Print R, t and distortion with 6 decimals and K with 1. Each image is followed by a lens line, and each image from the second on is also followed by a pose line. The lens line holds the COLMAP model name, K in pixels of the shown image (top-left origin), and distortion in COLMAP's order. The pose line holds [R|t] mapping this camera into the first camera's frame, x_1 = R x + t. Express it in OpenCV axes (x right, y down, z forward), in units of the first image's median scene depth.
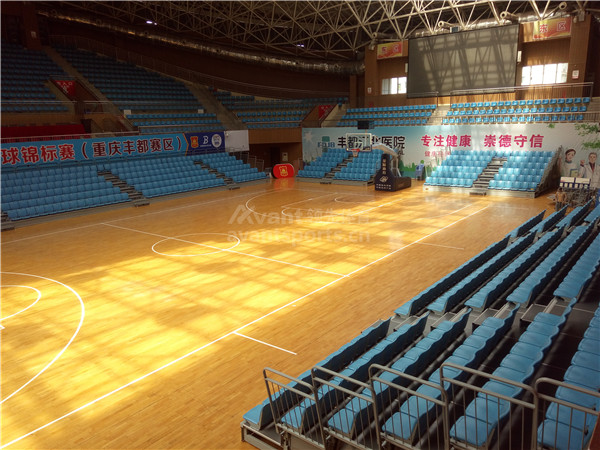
lens RADIAL K [[471.5, 0, 298.1], [0, 471.5, 235.3], [0, 0, 1]] dist [0.072340, -0.098640]
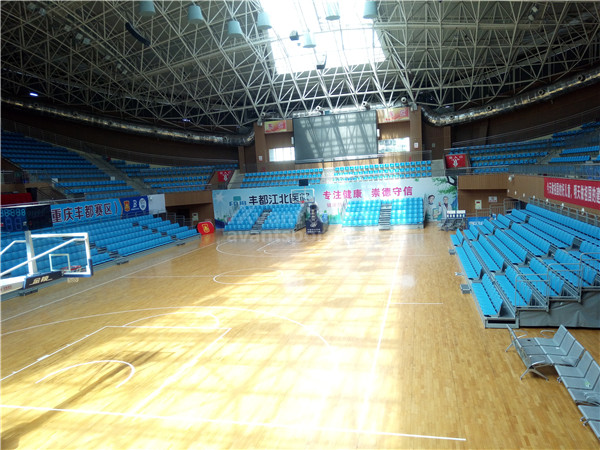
lens RADIAL K [[471.5, 0, 298.1], [0, 471.5, 235.3], [0, 0, 1]] dist [0.072340, -0.098640]
pose [[0.909513, -0.077932, 0.408304, -0.327263], [0.134269, 0.984692, -0.111144, 0.037856], [-0.393392, 0.155909, 0.906055, -0.102627]]
